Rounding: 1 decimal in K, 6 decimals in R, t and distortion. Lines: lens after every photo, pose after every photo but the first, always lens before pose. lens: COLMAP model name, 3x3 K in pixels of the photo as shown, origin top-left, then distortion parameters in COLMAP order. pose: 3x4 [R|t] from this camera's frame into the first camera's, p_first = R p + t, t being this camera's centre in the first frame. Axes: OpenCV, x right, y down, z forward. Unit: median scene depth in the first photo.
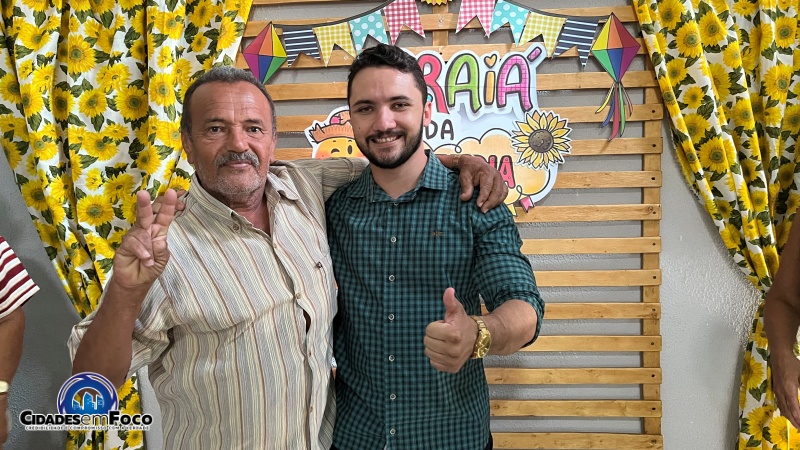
lens RADIAL K [[612.8, 0, 393.5], [0, 612.8, 212.5], [0, 0, 1]] dist [0.045253, -0.057540]
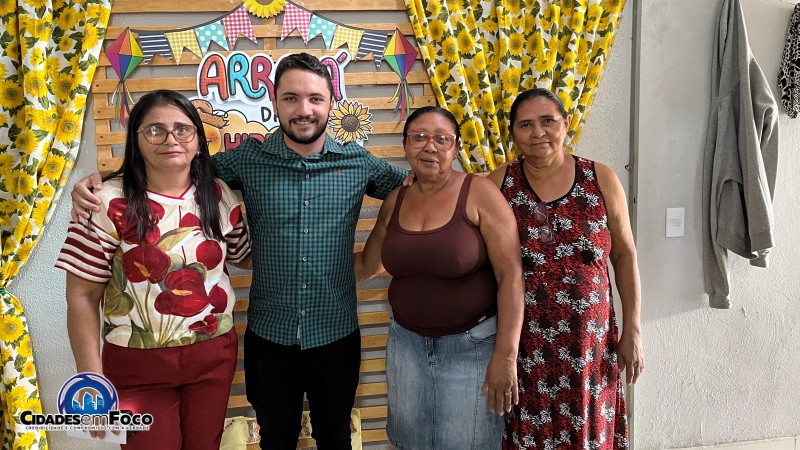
lens RADIAL K [[632.6, 0, 415.4], [0, 632.6, 219.5], [0, 0, 1]] dist [0.060753, -0.090493]
pose [[0.977216, -0.042545, 0.207937, 0.081547], [0.030591, 0.997707, 0.060371, 0.014764], [-0.210029, -0.052634, 0.976277, -0.394841]]
